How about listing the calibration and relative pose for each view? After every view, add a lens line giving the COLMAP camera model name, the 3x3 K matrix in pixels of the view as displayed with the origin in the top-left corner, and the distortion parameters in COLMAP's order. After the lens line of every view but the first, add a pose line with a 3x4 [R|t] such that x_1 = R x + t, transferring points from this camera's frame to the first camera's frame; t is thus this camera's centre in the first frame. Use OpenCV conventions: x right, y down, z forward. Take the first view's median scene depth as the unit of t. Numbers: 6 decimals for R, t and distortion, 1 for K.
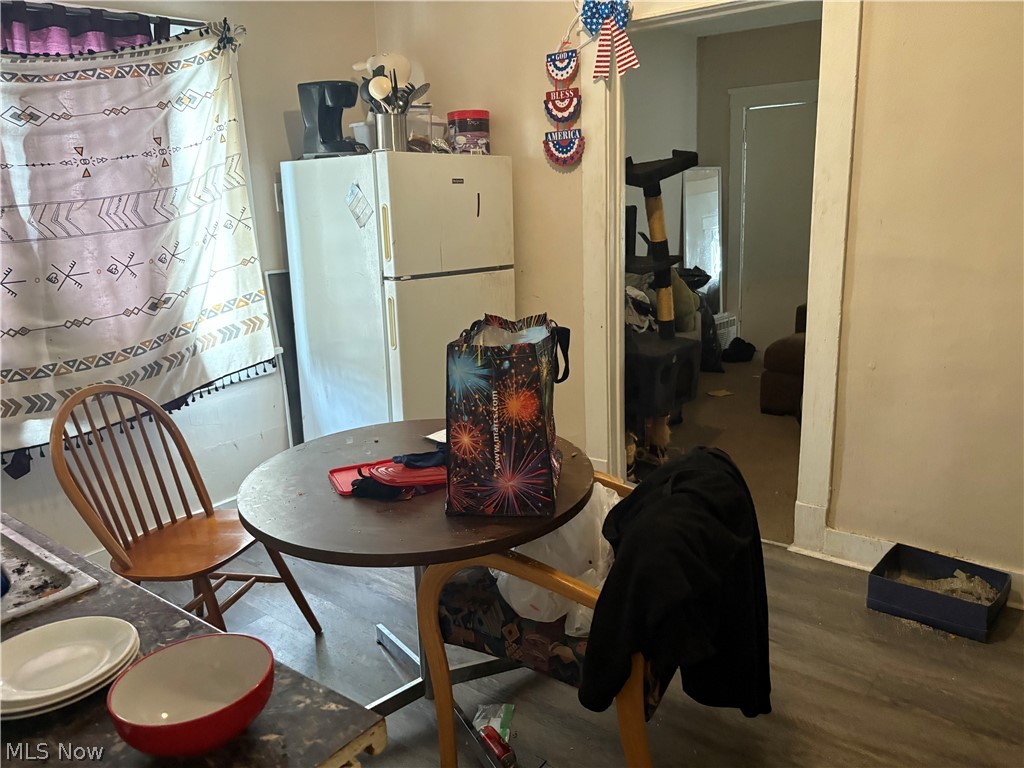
lens RADIAL K [[788.0, 0, 512.7], [0, 788.0, 383.5], [0, 0, 1]] dist [0.053048, -0.047021]
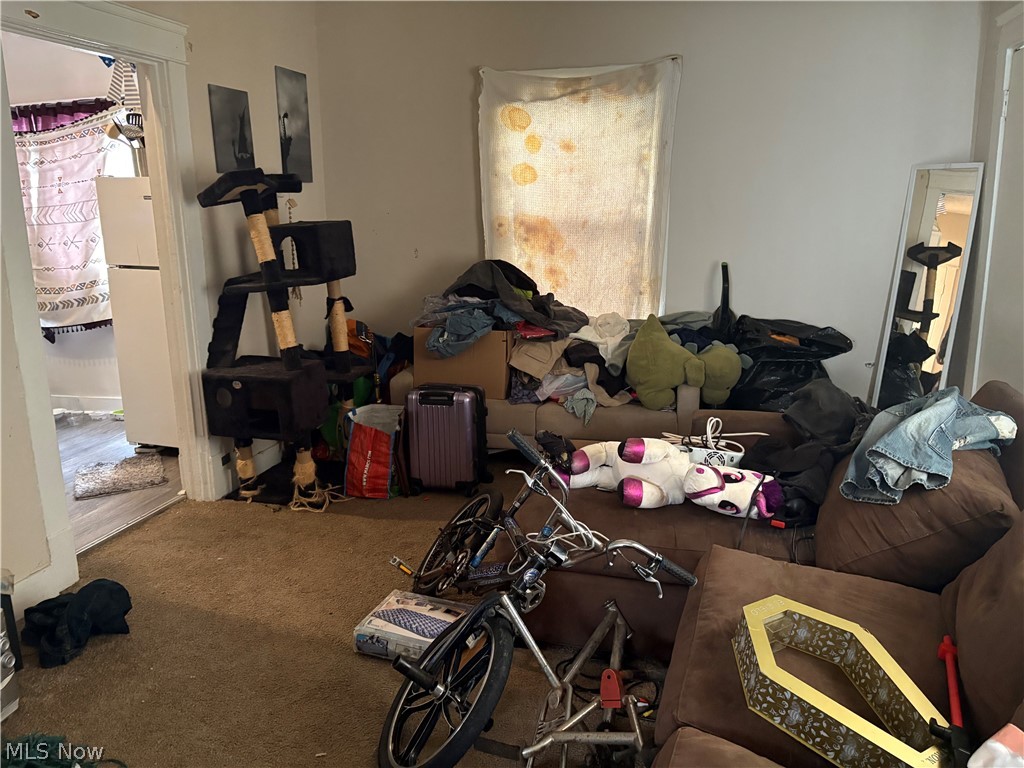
lens RADIAL K [[788.0, 0, 510.3], [0, 788.0, 385.1], [0, 0, 1]] dist [0.053048, -0.047021]
pose [[0.387397, 0.239790, -0.890182, 1.648447], [-0.209368, 0.963235, 0.168354, -0.360162], [0.897824, 0.121156, 0.423359, 1.206332]]
